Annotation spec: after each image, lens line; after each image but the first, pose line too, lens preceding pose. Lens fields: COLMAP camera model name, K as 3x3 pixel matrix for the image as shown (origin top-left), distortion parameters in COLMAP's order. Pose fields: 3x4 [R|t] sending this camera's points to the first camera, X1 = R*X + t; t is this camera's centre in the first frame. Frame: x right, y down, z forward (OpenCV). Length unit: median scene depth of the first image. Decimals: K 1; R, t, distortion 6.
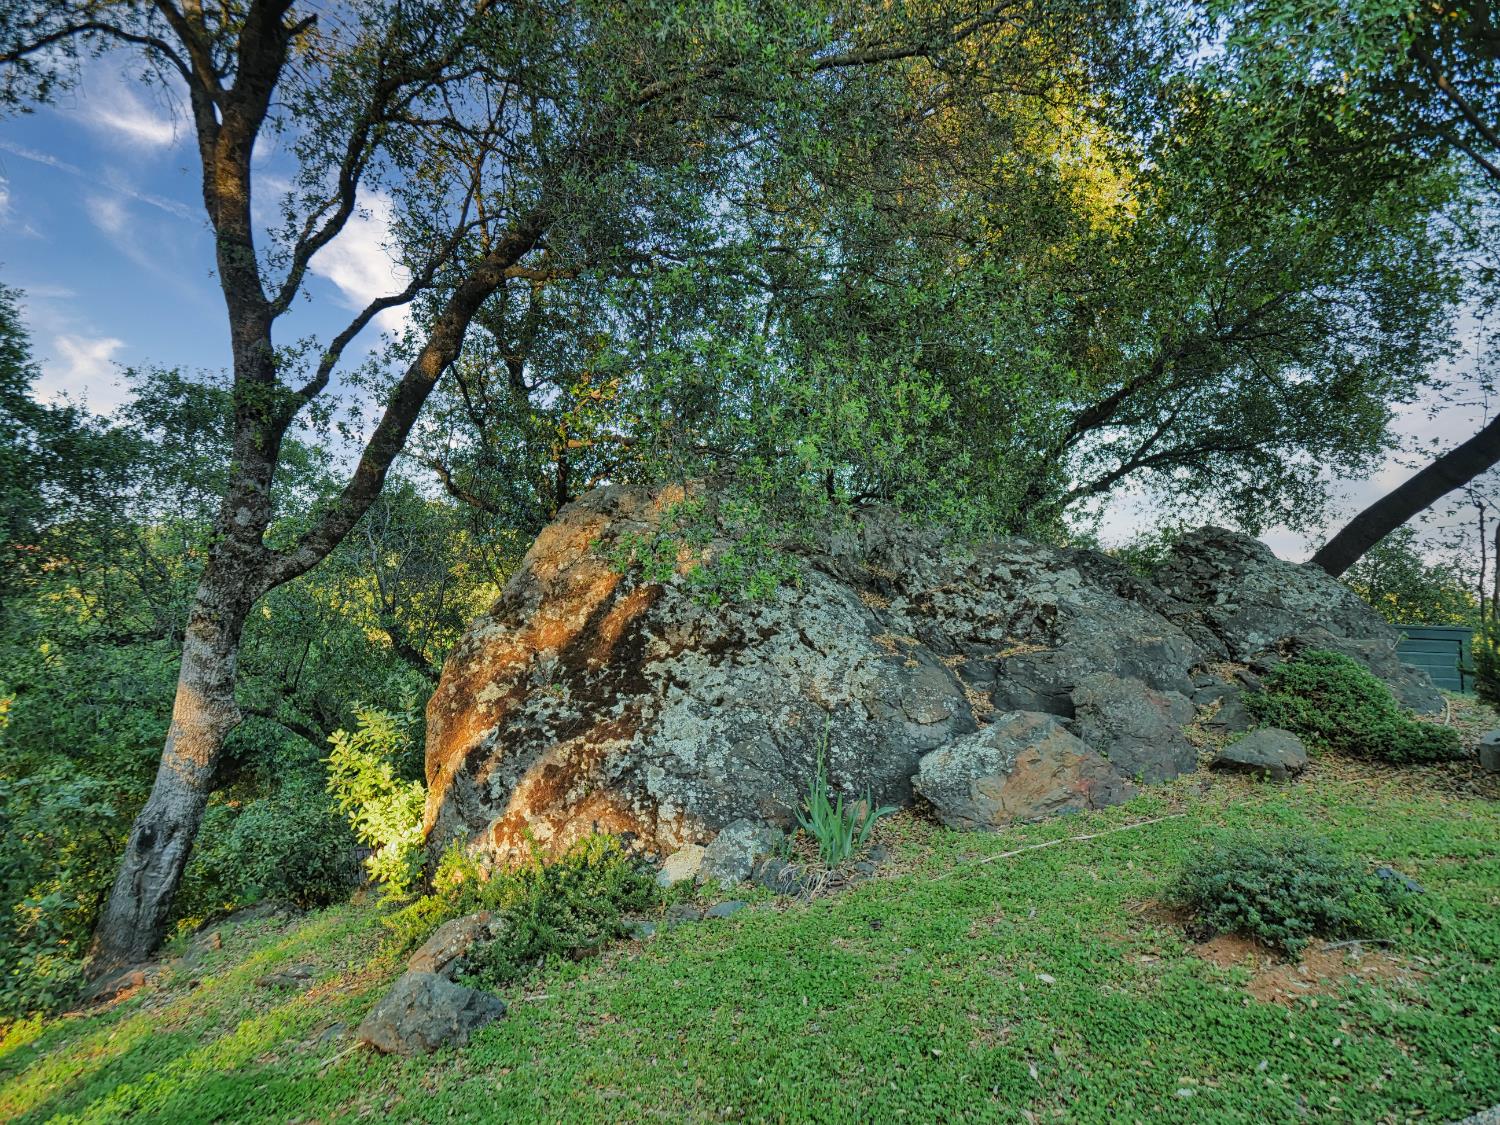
lens RADIAL K [[876.5, 0, 750.0], [0, 876.5, 563.4], [0, 0, 1]] dist [0.001182, 0.000016]
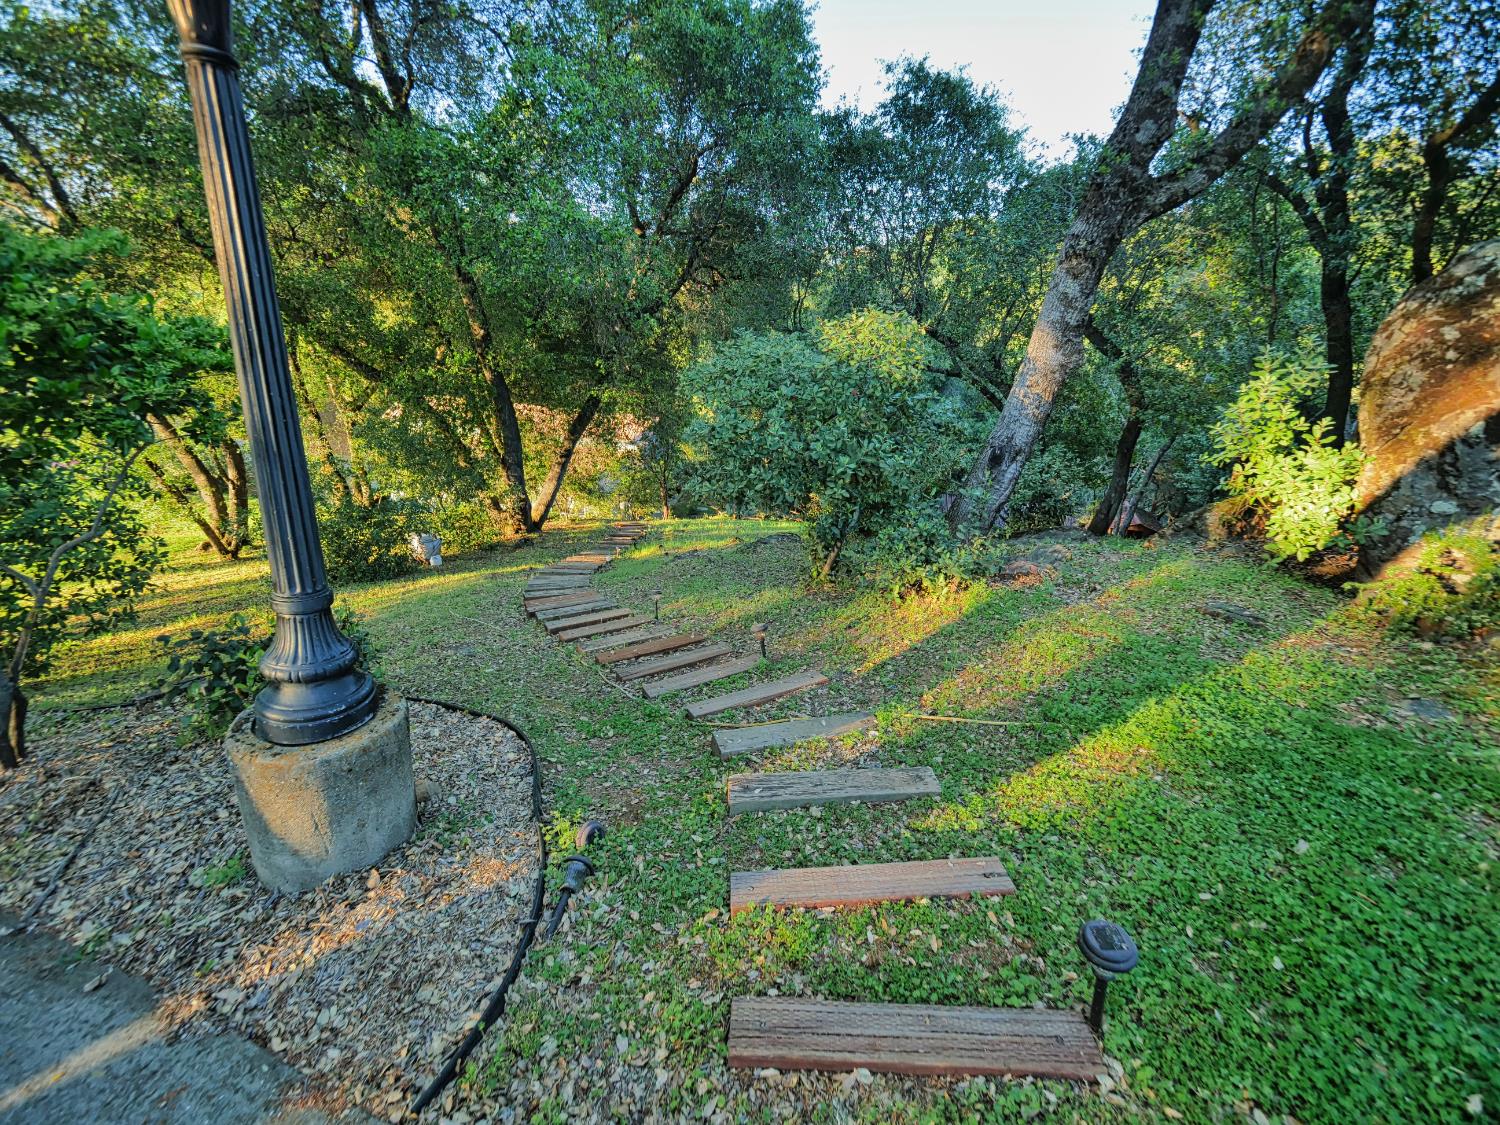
lens RADIAL K [[614.5, 0, 750.4], [0, 614.5, 562.0], [0, 0, 1]] dist [-0.008548, 0.001792]
pose [[0.790896, 0.250984, -0.558114, -0.434363], [0.002957, 0.910446, 0.413617, 0.091812], [0.611944, -0.328778, 0.719326, 0.134190]]
